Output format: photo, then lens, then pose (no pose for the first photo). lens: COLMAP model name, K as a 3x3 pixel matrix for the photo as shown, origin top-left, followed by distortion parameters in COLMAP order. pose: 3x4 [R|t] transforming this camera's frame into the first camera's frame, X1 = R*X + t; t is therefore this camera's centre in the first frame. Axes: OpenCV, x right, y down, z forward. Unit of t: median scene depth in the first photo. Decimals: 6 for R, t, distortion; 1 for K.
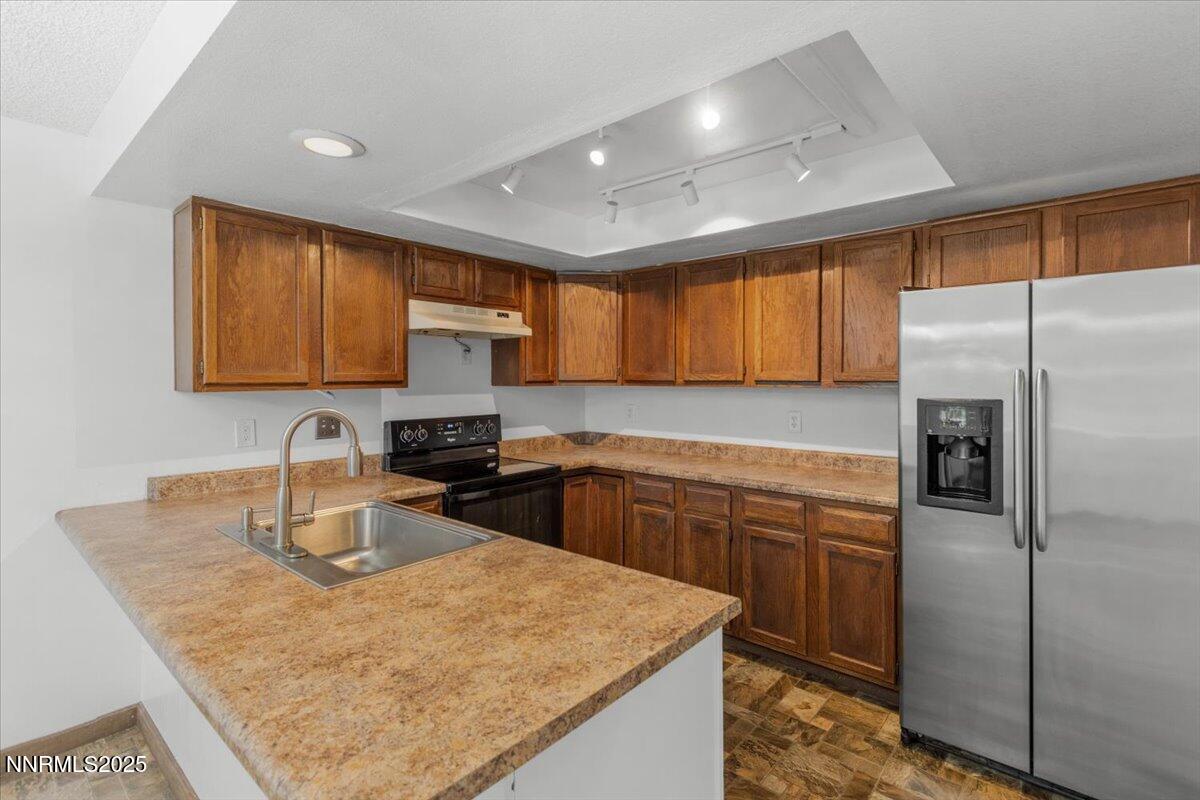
lens RADIAL K [[556.7, 0, 607.5], [0, 556.7, 379.8], [0, 0, 1]] dist [0.004644, -0.001677]
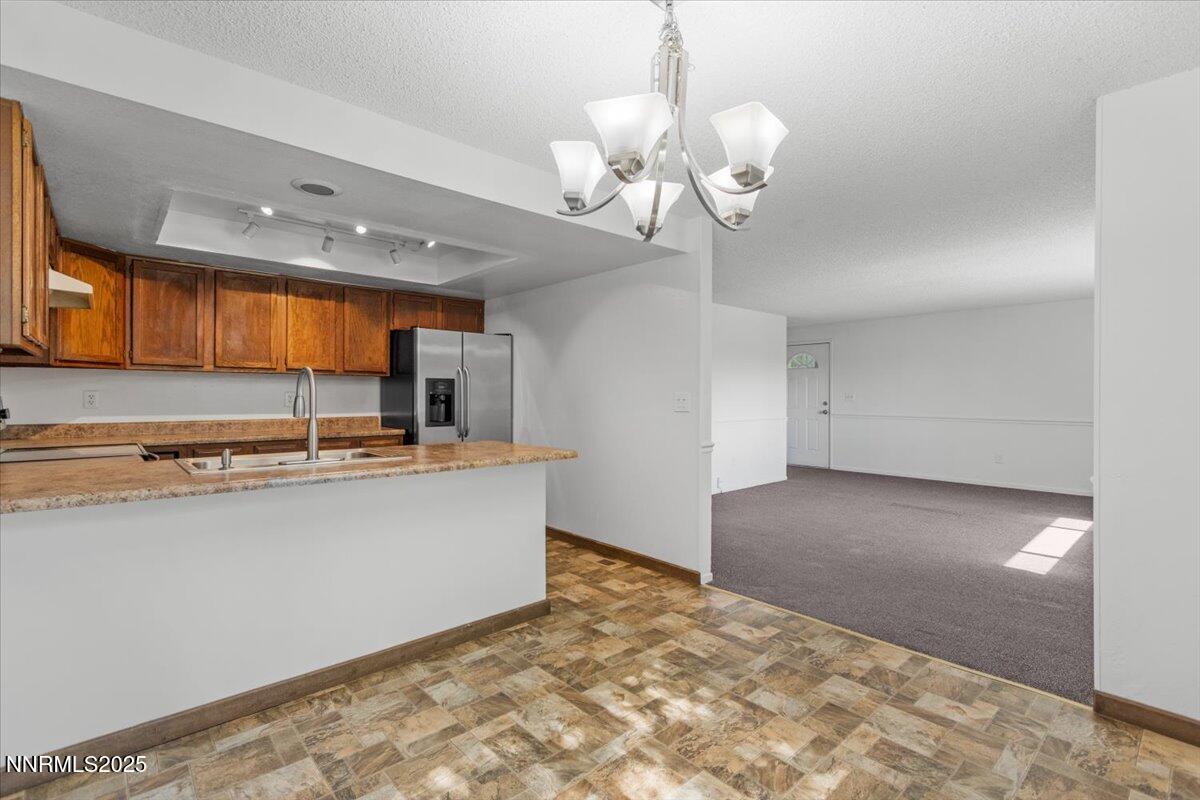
lens RADIAL K [[556.7, 0, 598.7], [0, 556.7, 397.4], [0, 0, 1]] dist [0.004644, -0.001677]
pose [[0.121953, -0.005953, 0.992518, -1.109487], [-0.002838, 0.999976, 0.006346, 0.066665], [-0.992532, -0.003591, 0.121933, 0.049572]]
